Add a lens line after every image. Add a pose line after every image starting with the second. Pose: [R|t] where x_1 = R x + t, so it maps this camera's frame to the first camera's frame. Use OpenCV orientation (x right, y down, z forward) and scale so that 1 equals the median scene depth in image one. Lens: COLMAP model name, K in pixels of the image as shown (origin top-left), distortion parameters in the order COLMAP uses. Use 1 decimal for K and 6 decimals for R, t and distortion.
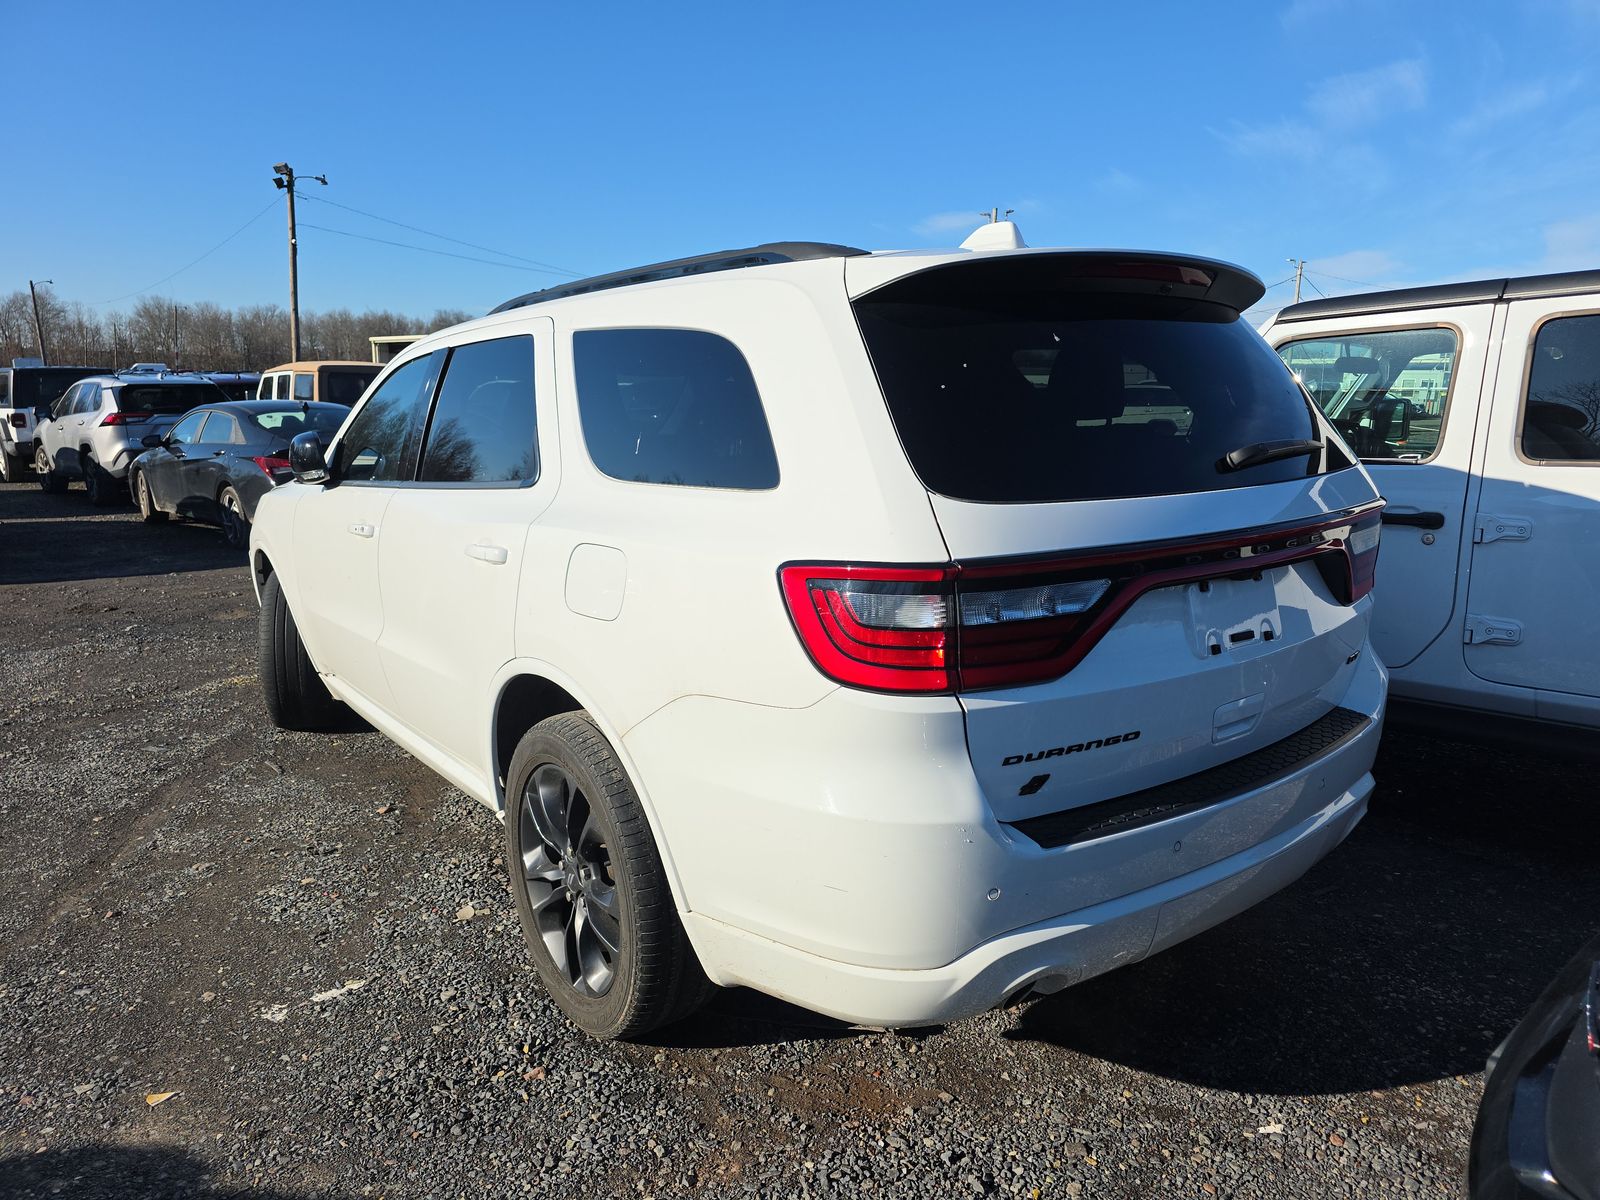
lens RADIAL K [[1084.1, 0, 808.5], [0, 1084.1, 591.8], [0, 0, 1]] dist [0.064114, -0.066203]
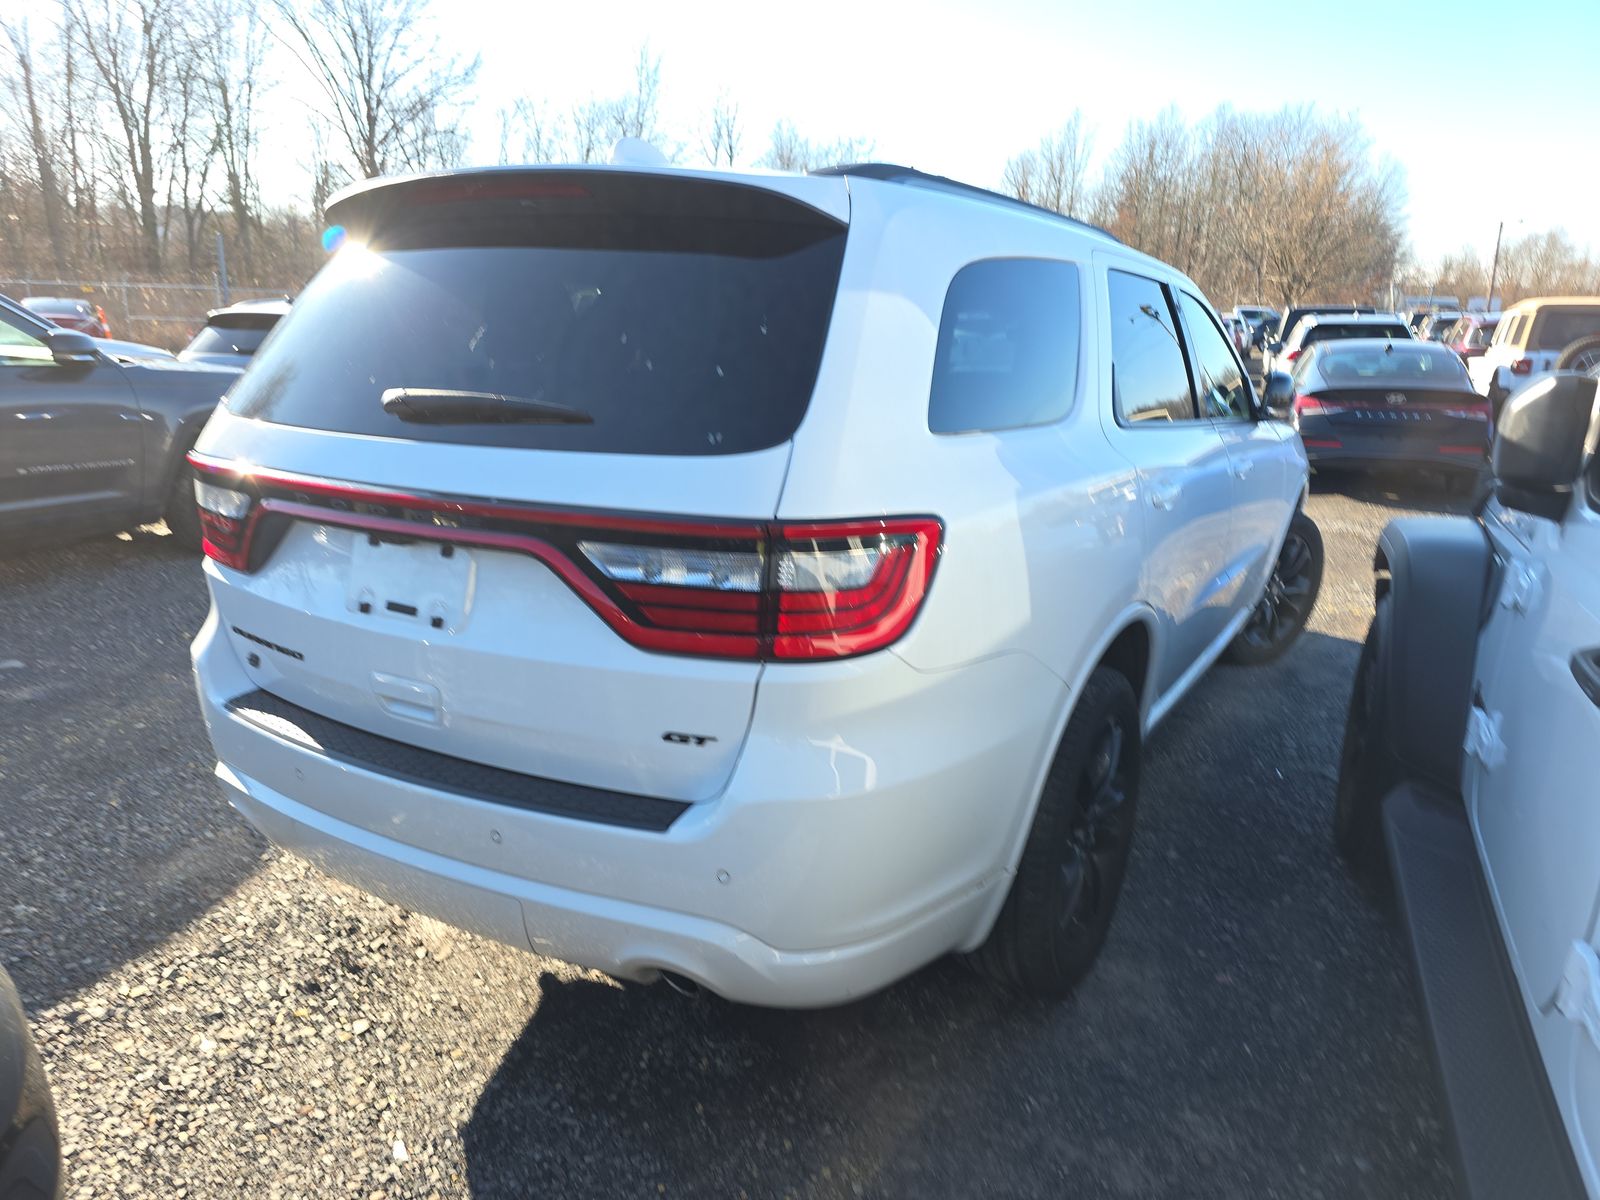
lens RADIAL K [[1090.4, 0, 800.0], [0, 1090.4, 600.0], [0, 0, 1]] dist [0.001613, -0.000409]
pose [[0.389348, 0.241583, -0.888845, 0.082275], [-0.185871, 0.965747, 0.181066, -0.011727], [0.902142, 0.094713, 0.420914, 0.057675]]
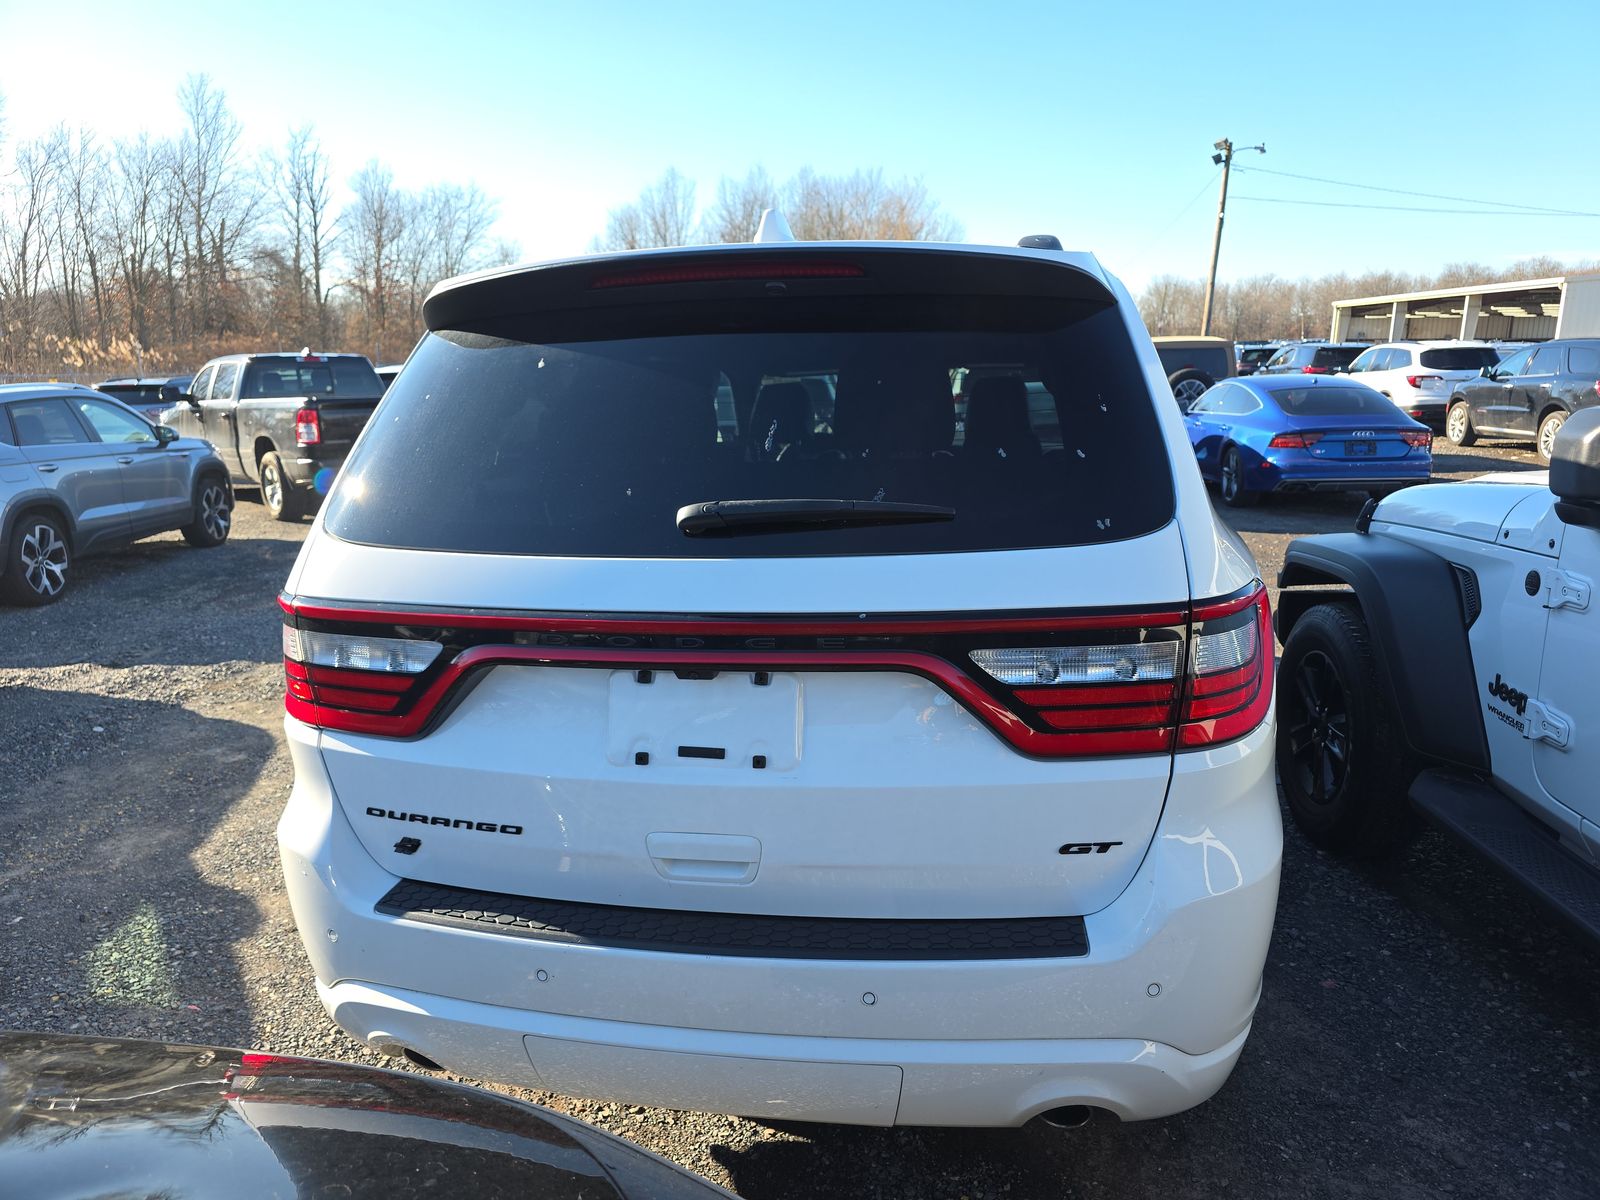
lens RADIAL K [[1084.1, 0, 808.5], [0, 1084.1, 591.8], [0, 0, 1]] dist [0.064114, -0.066203]
pose [[0.673781, 0.135745, -0.726356, 0.061310], [-0.114651, 0.990282, 0.078716, -0.008562], [0.729982, 0.030240, 0.682797, 0.033804]]
